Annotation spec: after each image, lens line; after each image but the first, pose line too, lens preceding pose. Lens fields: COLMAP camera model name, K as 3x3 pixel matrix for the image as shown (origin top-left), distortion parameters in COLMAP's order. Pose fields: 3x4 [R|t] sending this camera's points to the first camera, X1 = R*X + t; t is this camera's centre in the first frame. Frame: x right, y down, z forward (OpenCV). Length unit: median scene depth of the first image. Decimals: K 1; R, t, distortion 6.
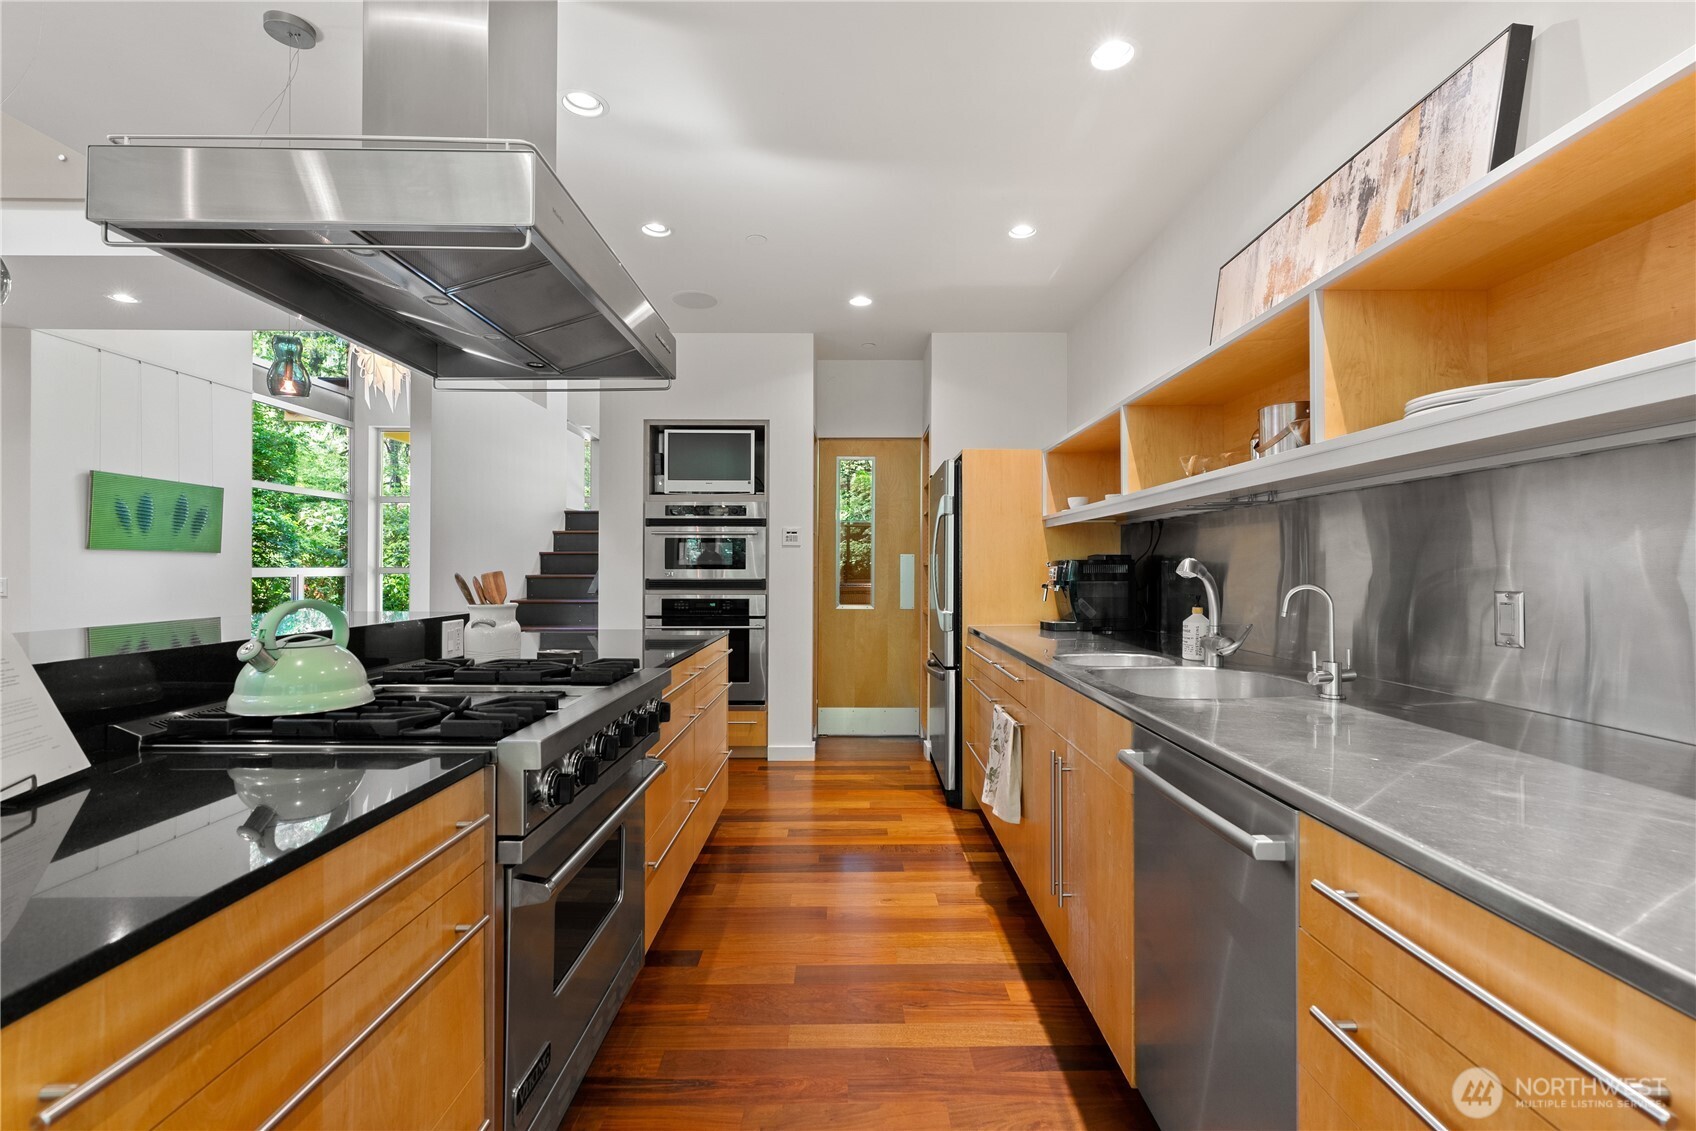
lens RADIAL K [[766.0, 0, 852.2], [0, 766.0, 564.9], [0, 0, 1]] dist [-0.007419, 0.001568]
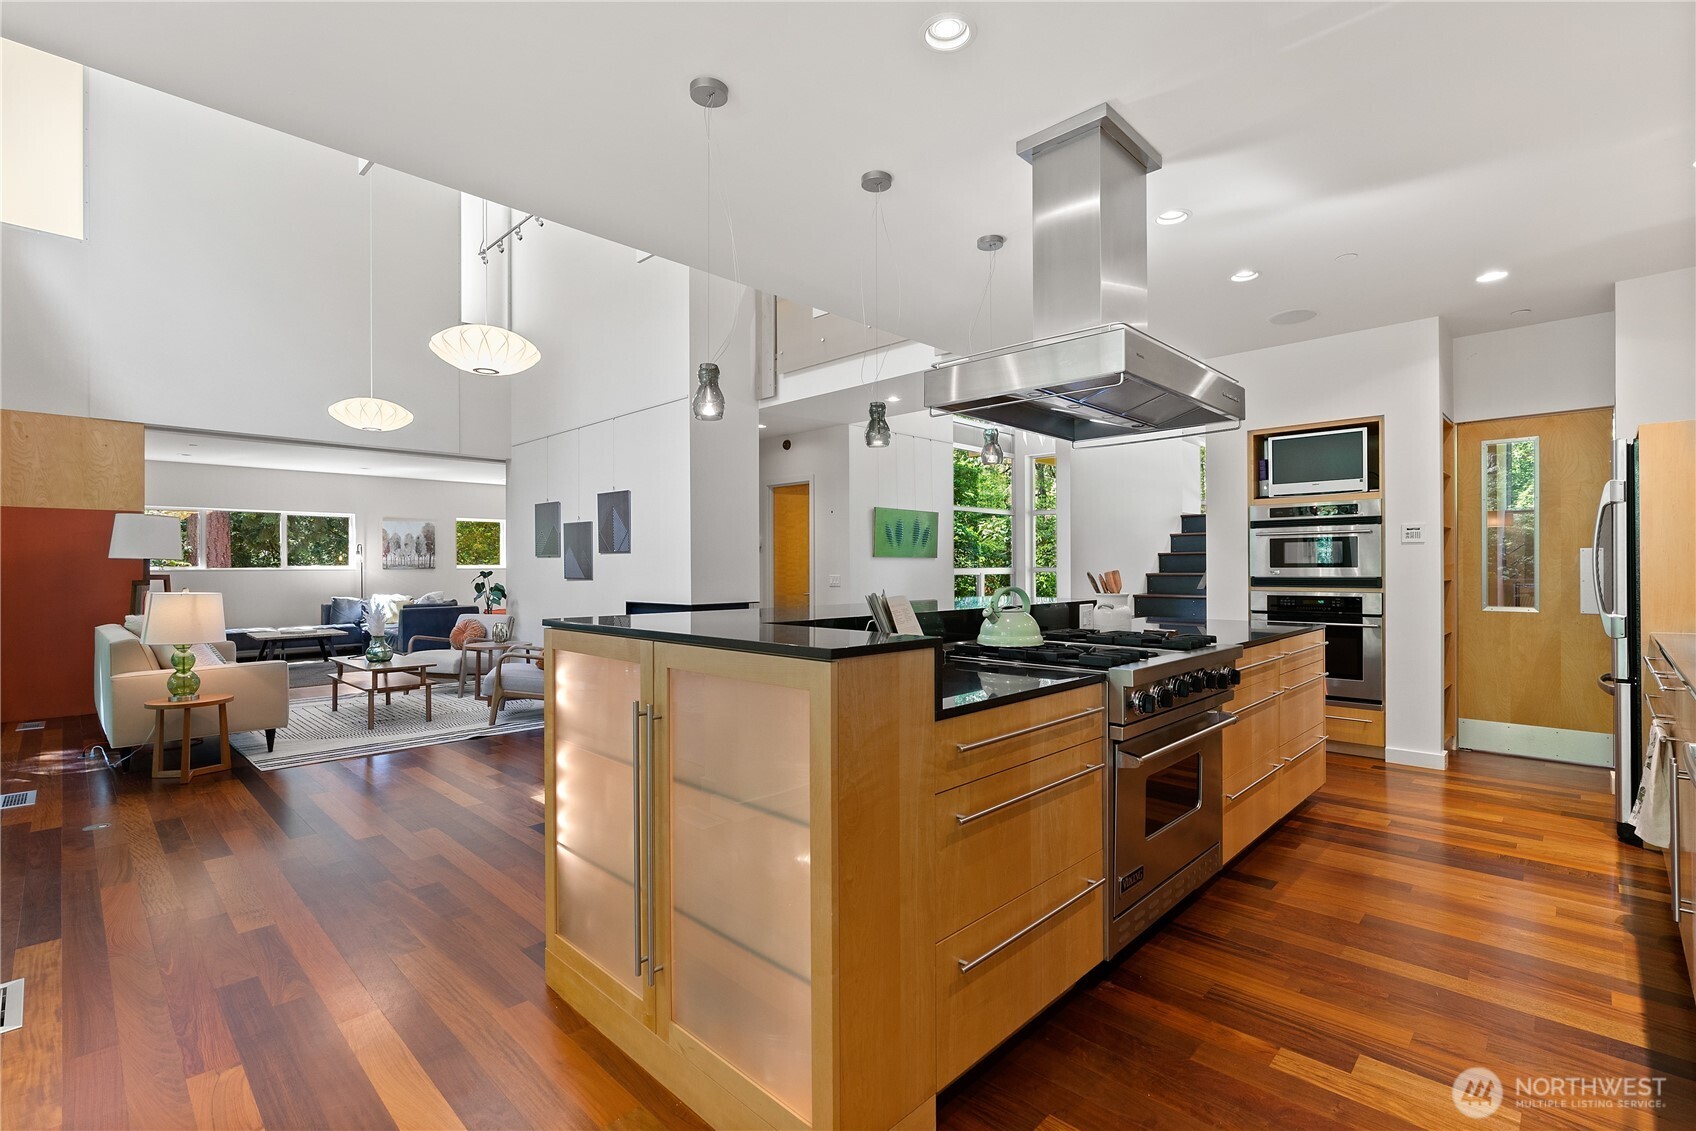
lens RADIAL K [[766.0, 0, 853.6], [0, 766.0, 565.6], [0, 0, 1]] dist [-0.007419, 0.001568]
pose [[0.711028, -0.007238, -0.703126, 0.116017], [0.009443, 0.999955, -0.000745, -0.002418], [0.703100, -0.006110, 0.711064, -0.214321]]
